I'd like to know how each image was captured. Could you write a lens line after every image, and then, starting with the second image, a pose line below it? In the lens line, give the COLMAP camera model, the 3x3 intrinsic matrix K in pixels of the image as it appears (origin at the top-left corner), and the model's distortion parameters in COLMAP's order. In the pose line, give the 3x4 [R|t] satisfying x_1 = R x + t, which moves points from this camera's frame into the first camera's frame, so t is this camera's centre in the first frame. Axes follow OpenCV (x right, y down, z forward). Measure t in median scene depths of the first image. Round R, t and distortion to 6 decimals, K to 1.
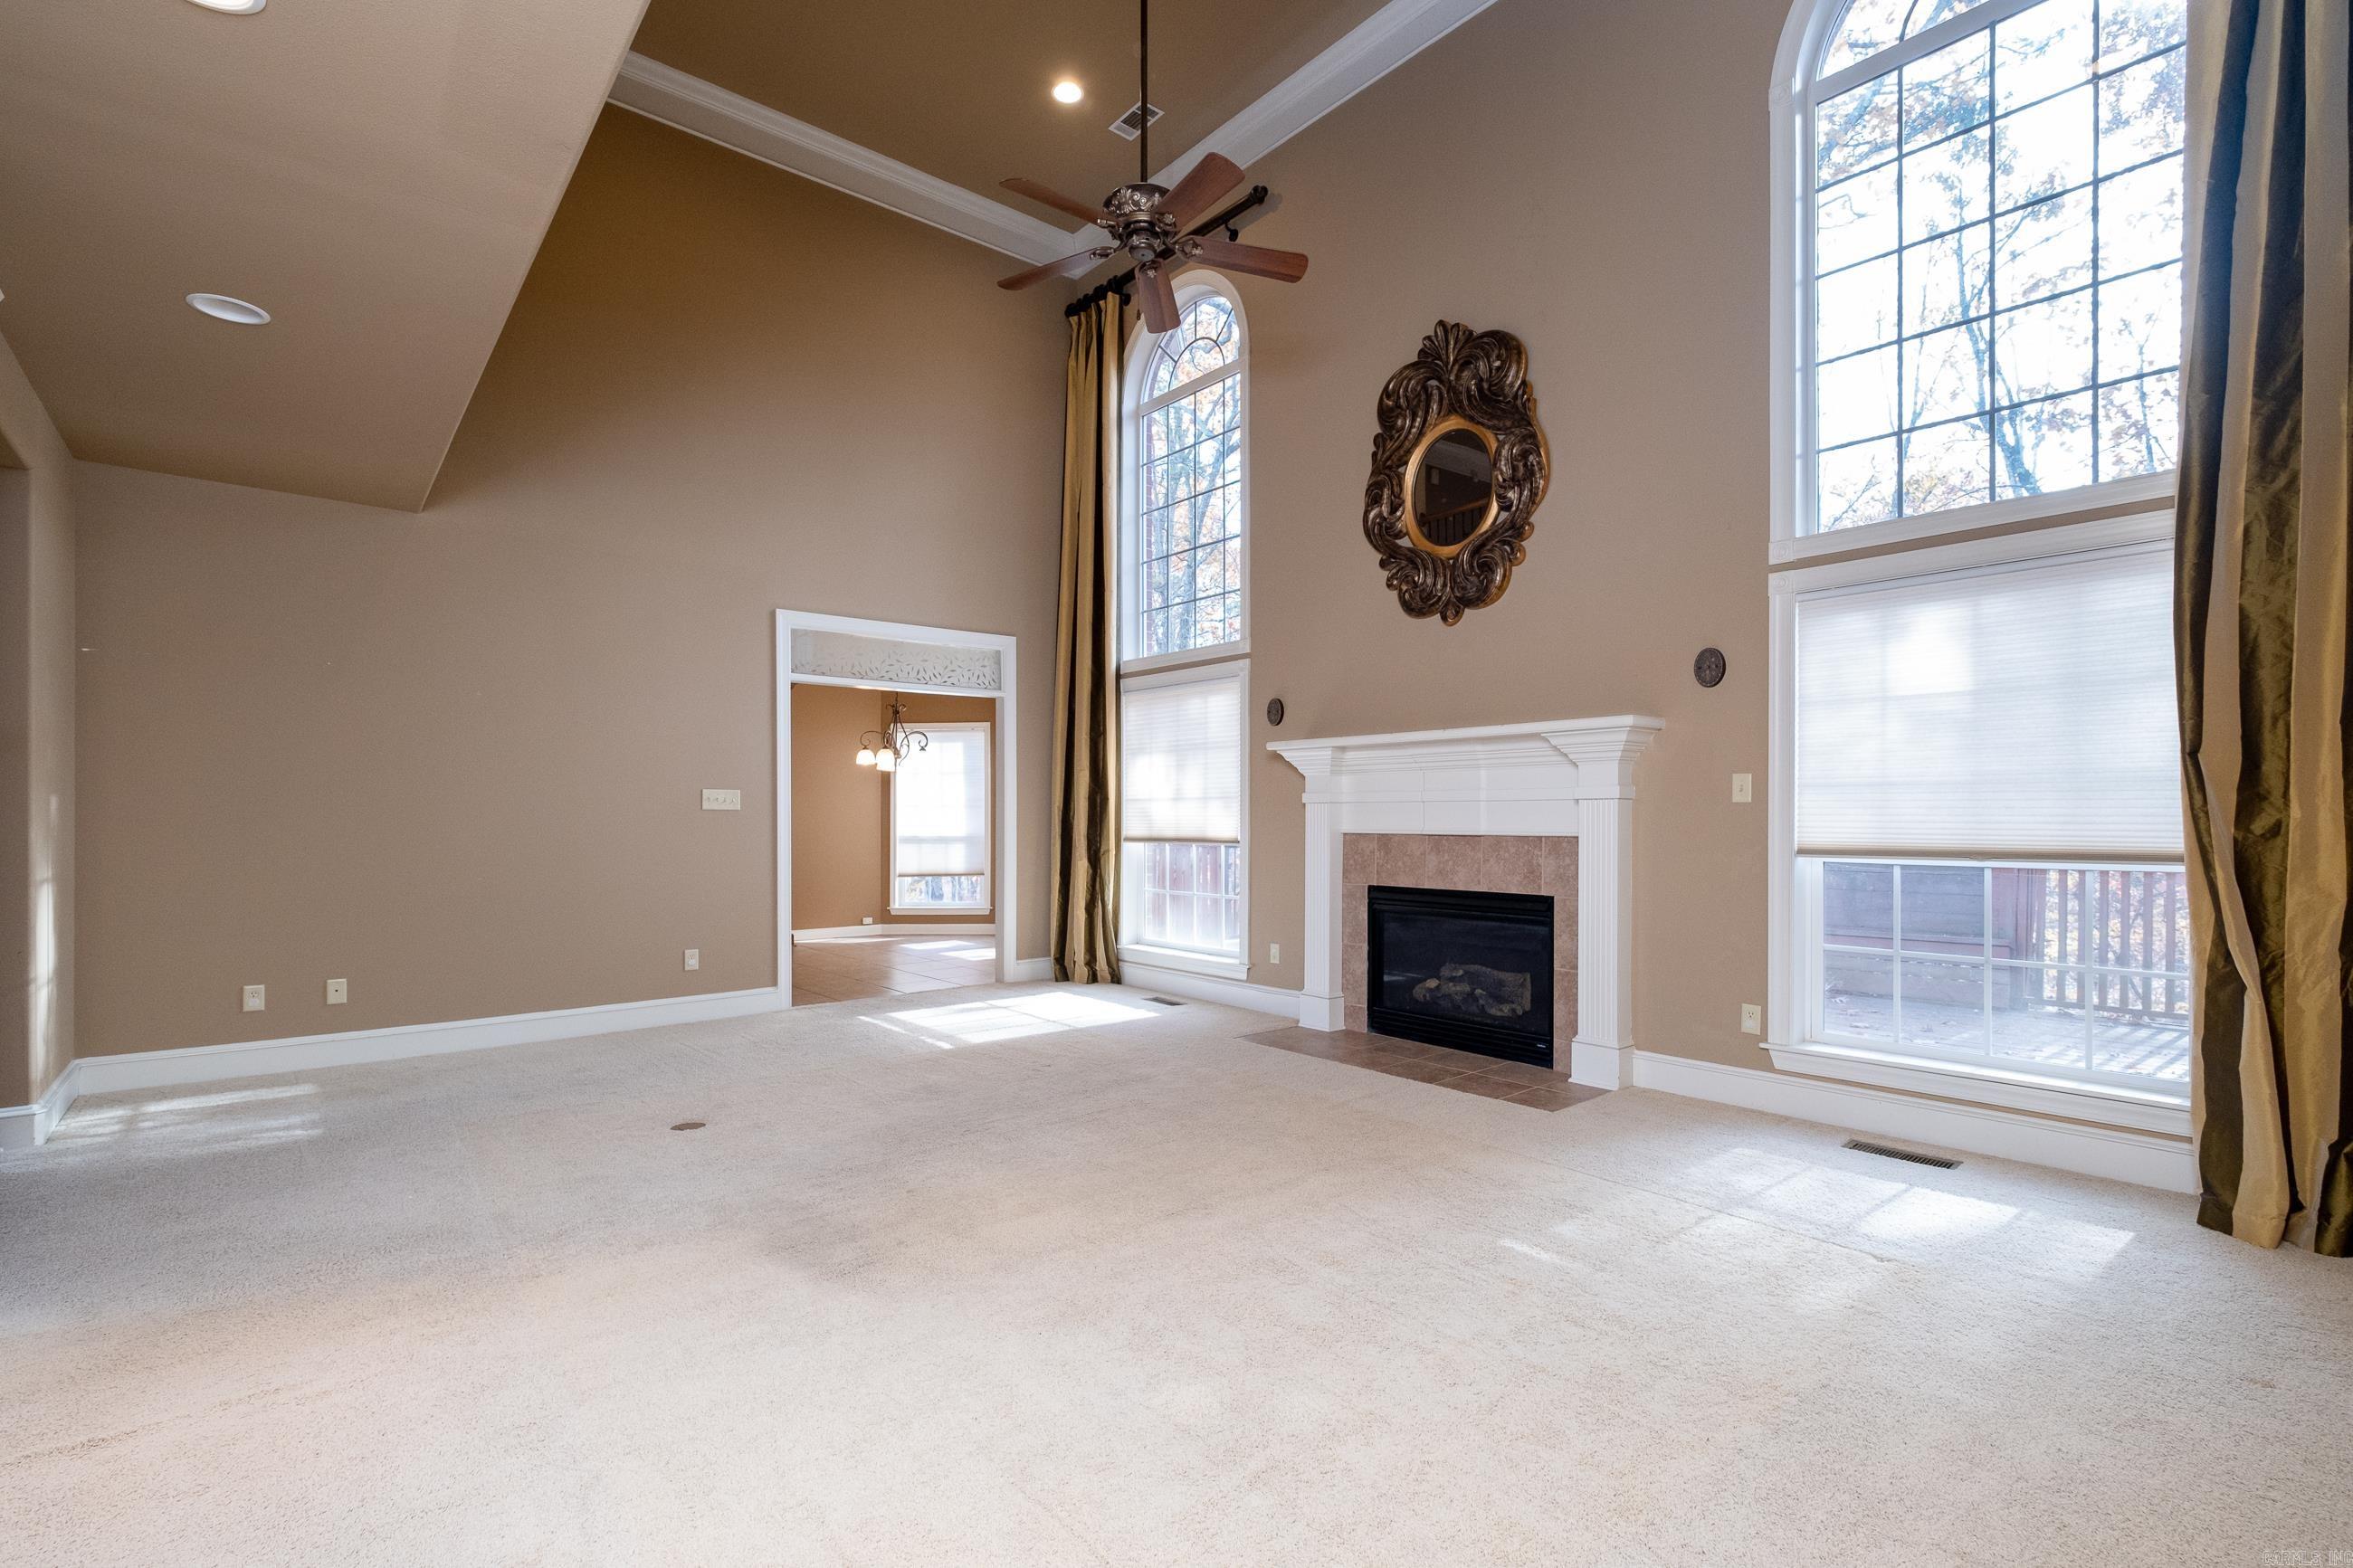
lens RADIAL K [[1064.6, 0, 1173.9], [0, 1064.6, 822.8], [0, 0, 1]] dist [-0.002128, -0.000201]
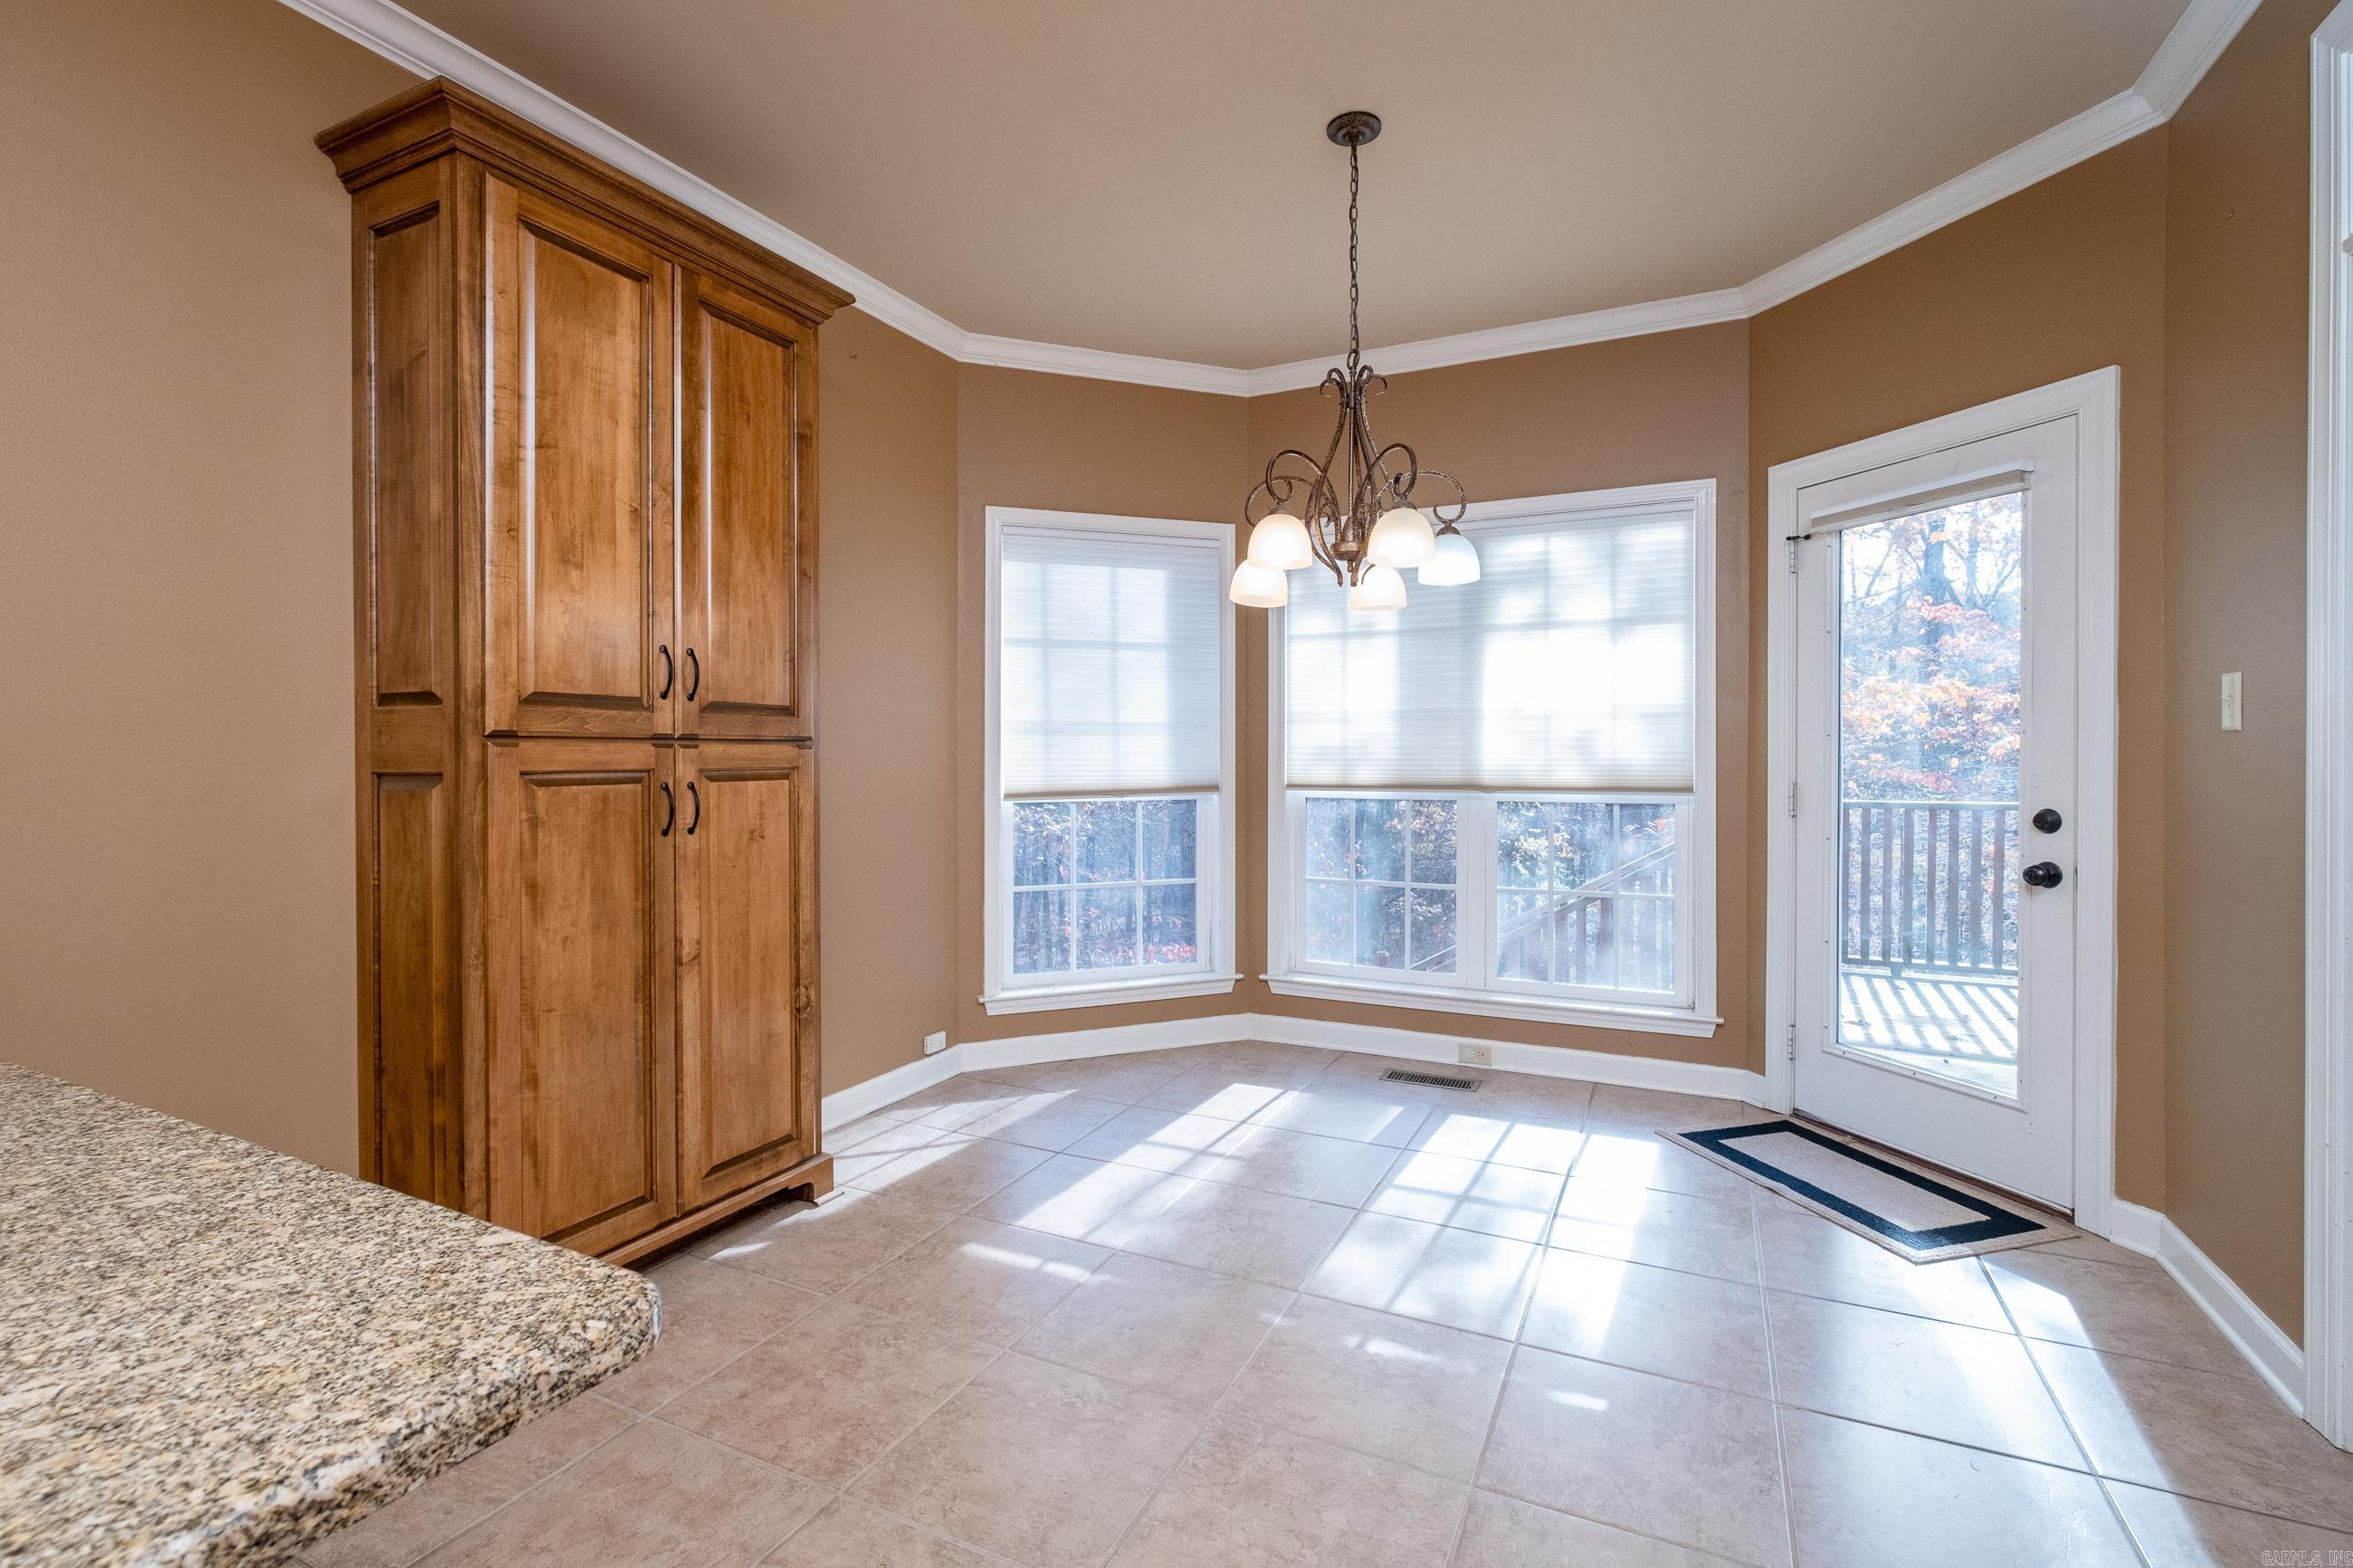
lens RADIAL K [[1058.8, 0, 1175.7], [0, 1058.8, 757.2], [0, 0, 1]] dist [-0.001111, -0.000786]
pose [[0.919518, -0.001592, 0.393046, -0.573846], [0.000374, 0.999995, 0.003174, -0.007869], [-0.393049, -0.002771, 0.919513, 1.039874]]
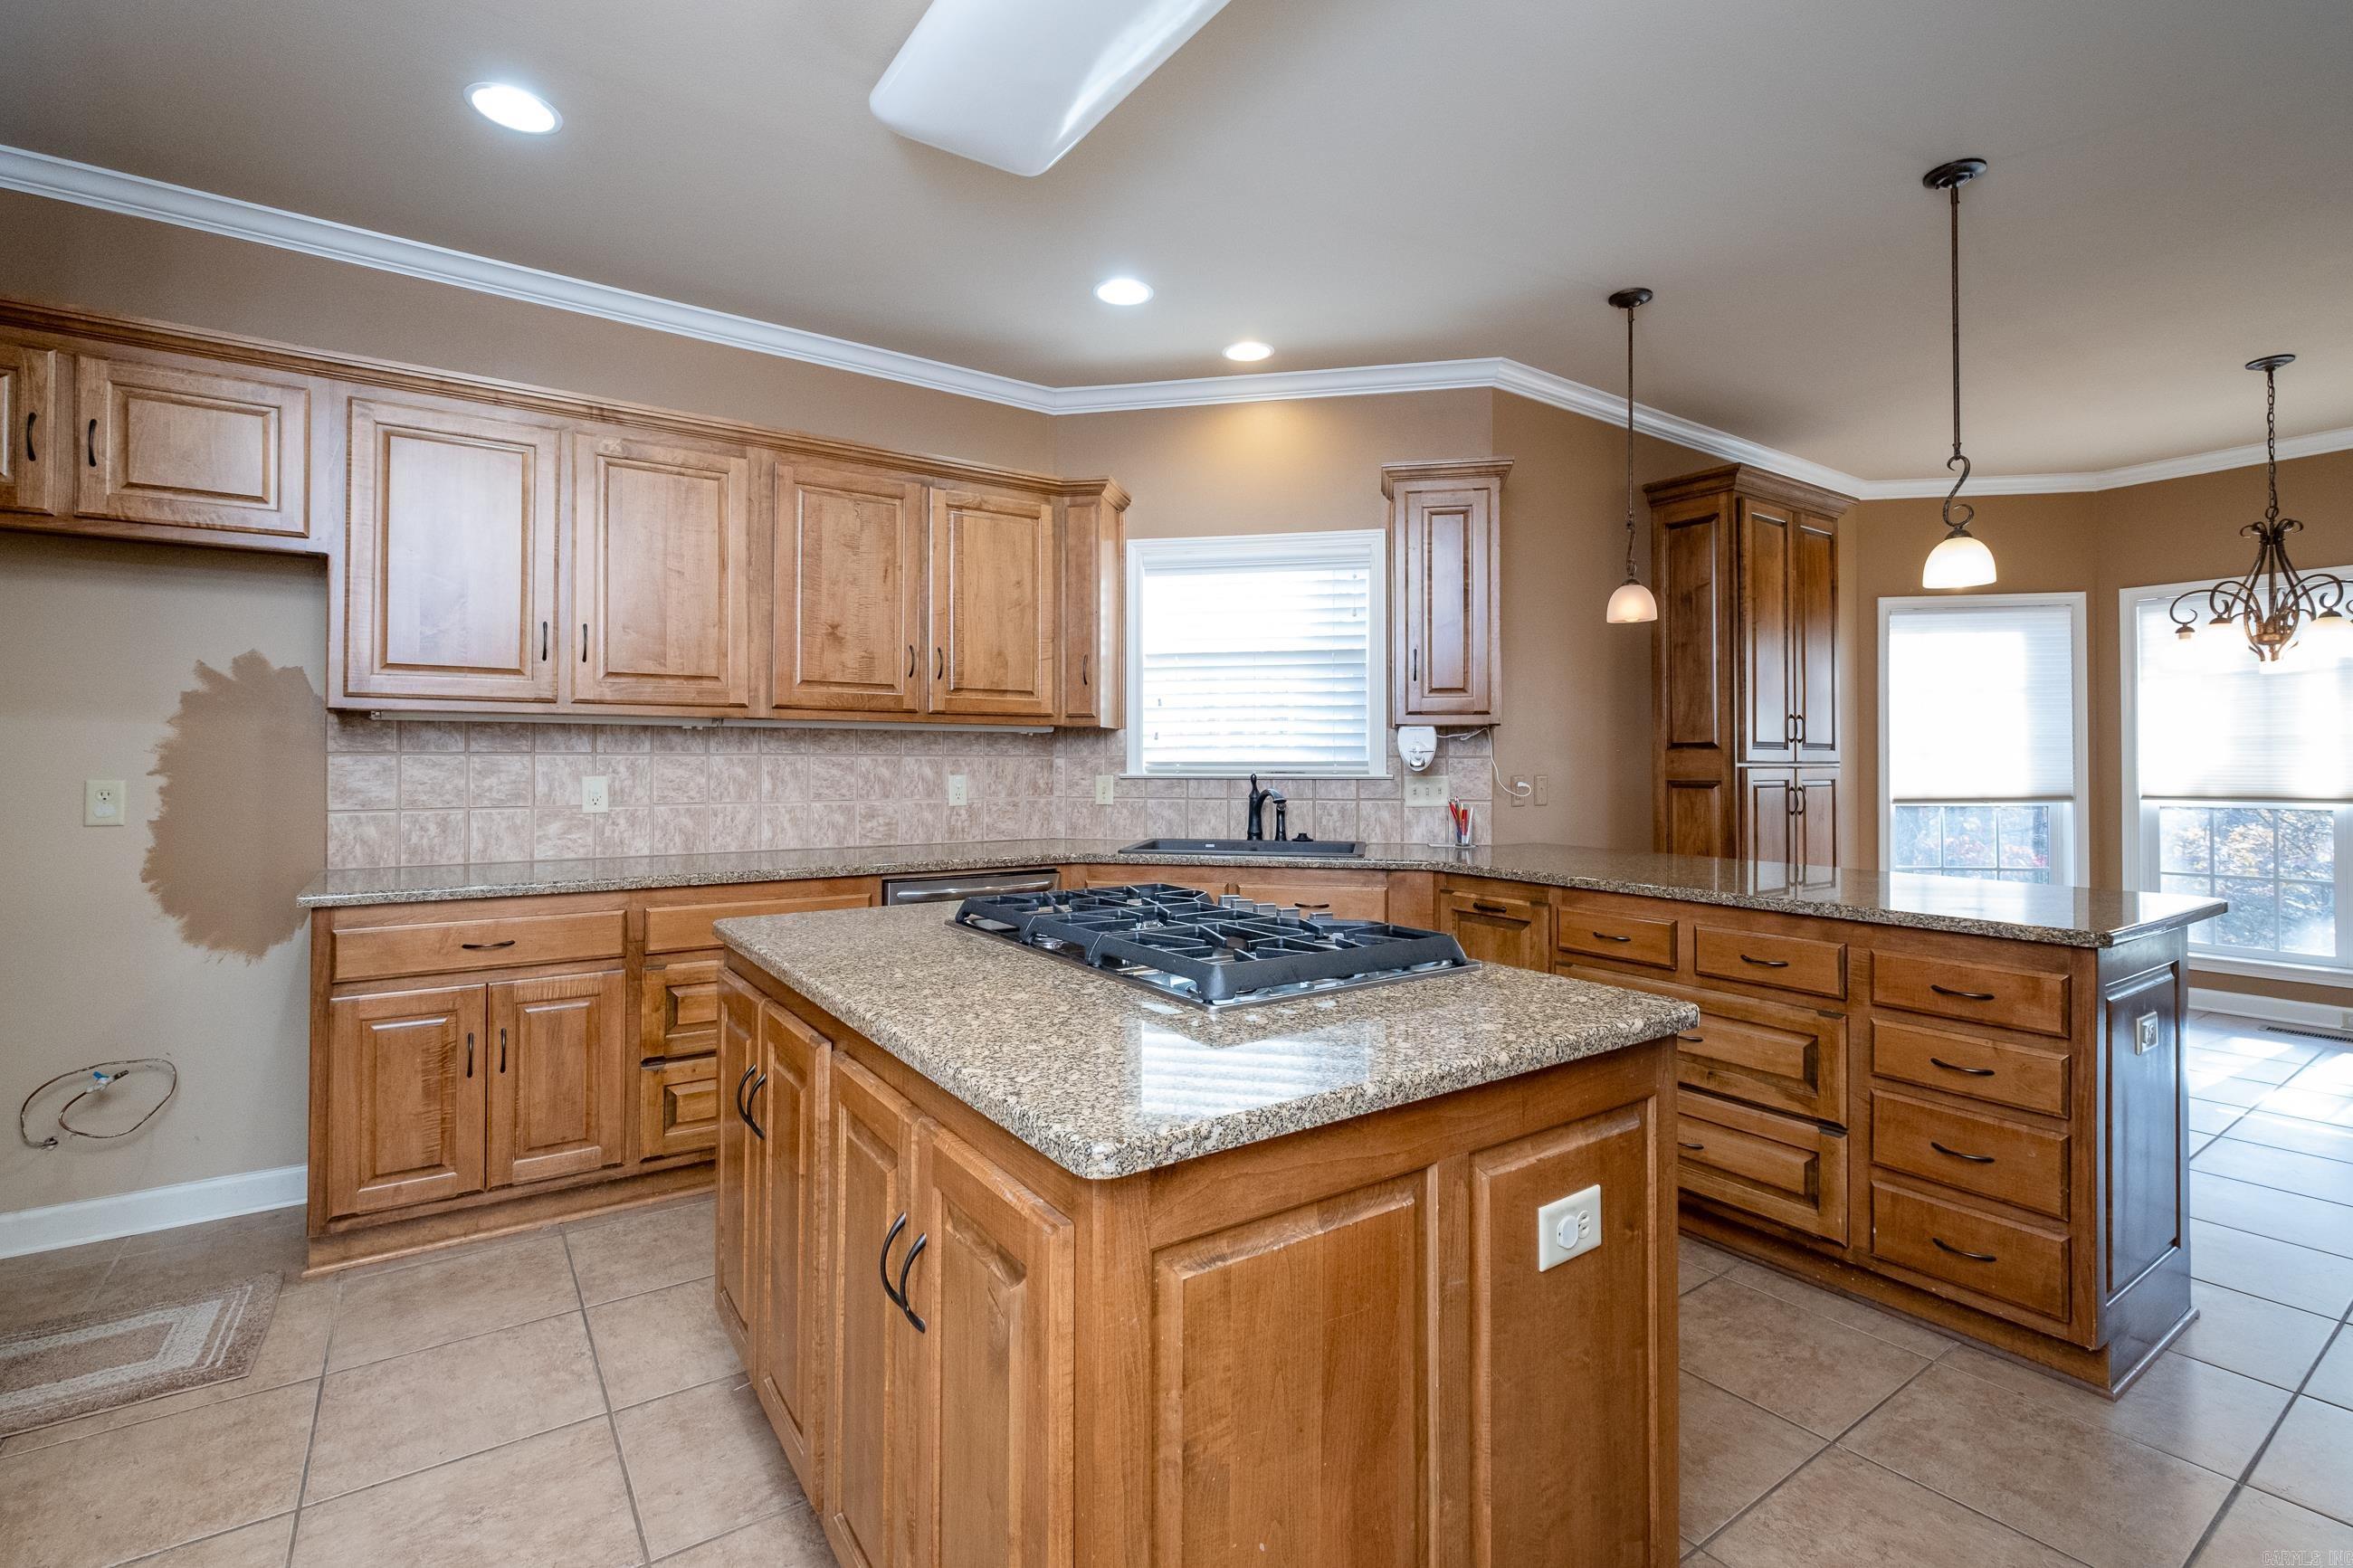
lens RADIAL K [[1058.8, 0, 1175.7], [0, 1058.8, 757.2], [0, 0, 1]] dist [-0.001111, -0.000786]
pose [[0.995546, -0.000750, -0.094275, -0.932018], [-0.000325, 0.999935, -0.011381, -0.009208], [0.094277, 0.011361, 0.995481, 0.713005]]
